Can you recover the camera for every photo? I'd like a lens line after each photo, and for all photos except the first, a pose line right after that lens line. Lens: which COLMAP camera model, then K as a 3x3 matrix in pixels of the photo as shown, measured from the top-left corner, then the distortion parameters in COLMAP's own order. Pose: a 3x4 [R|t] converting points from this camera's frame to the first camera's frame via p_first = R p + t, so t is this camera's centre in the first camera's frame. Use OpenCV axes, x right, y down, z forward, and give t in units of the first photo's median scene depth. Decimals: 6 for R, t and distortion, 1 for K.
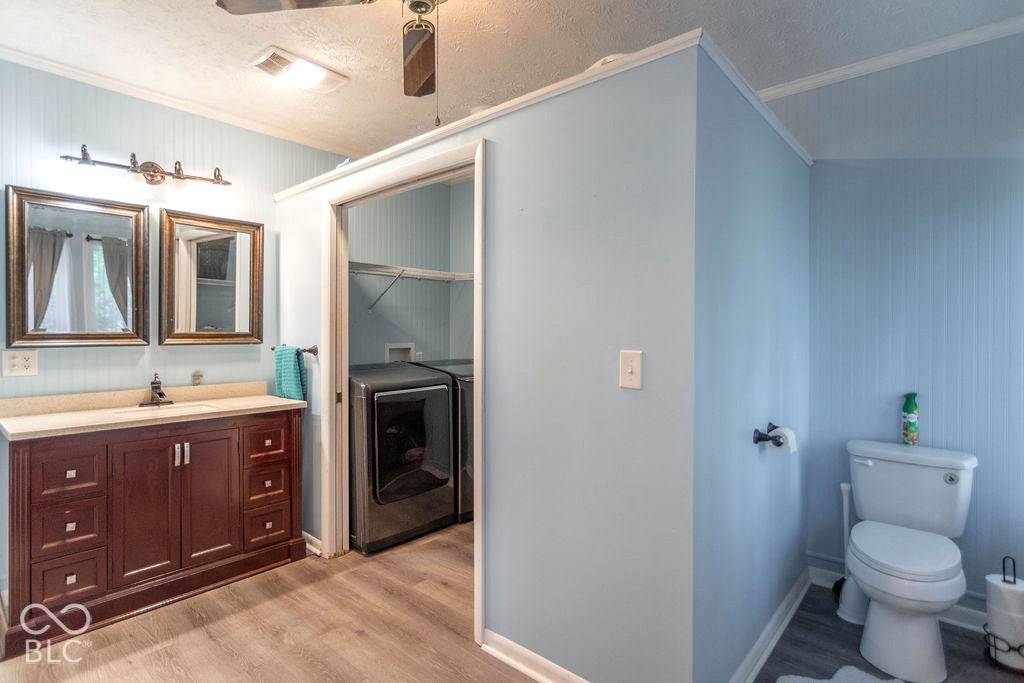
lens RADIAL K [[516.2, 0, 515.1], [0, 516.2, 335.0], [0, 0, 1]] dist [-0.001939, 0.000010]
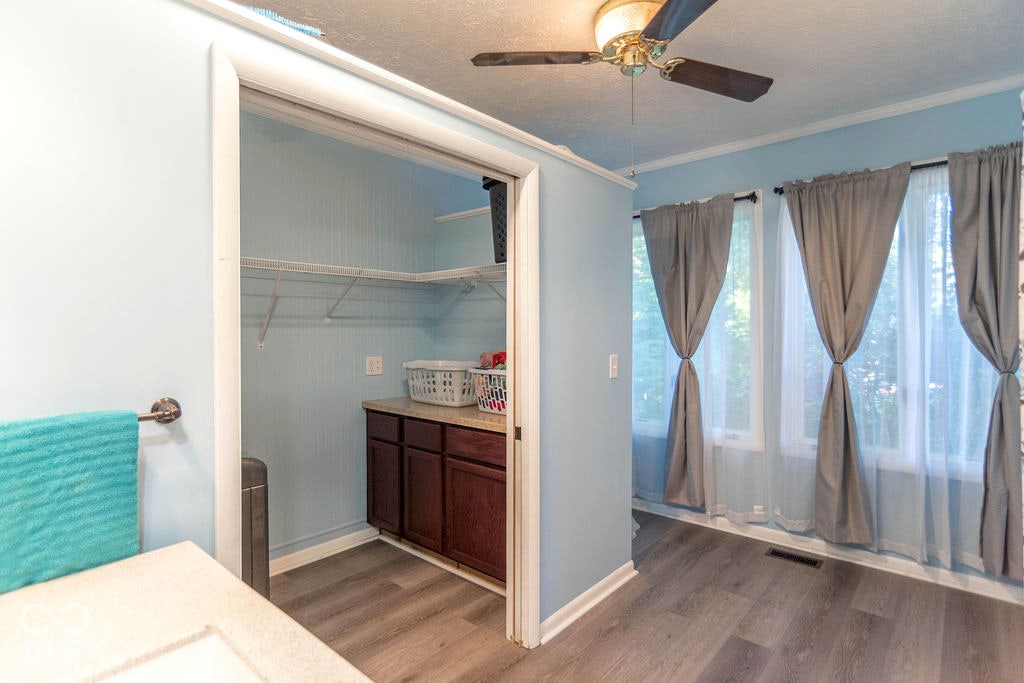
lens RADIAL K [[516.2, 0, 515.1], [0, 516.2, 335.0], [0, 0, 1]] dist [-0.001939, 0.000010]
pose [[-0.008166, -0.013935, 0.999870, -1.030825], [0.008209, 0.999868, 0.014002, -0.043787], [-0.999933, 0.008323, -0.008050, 0.973732]]
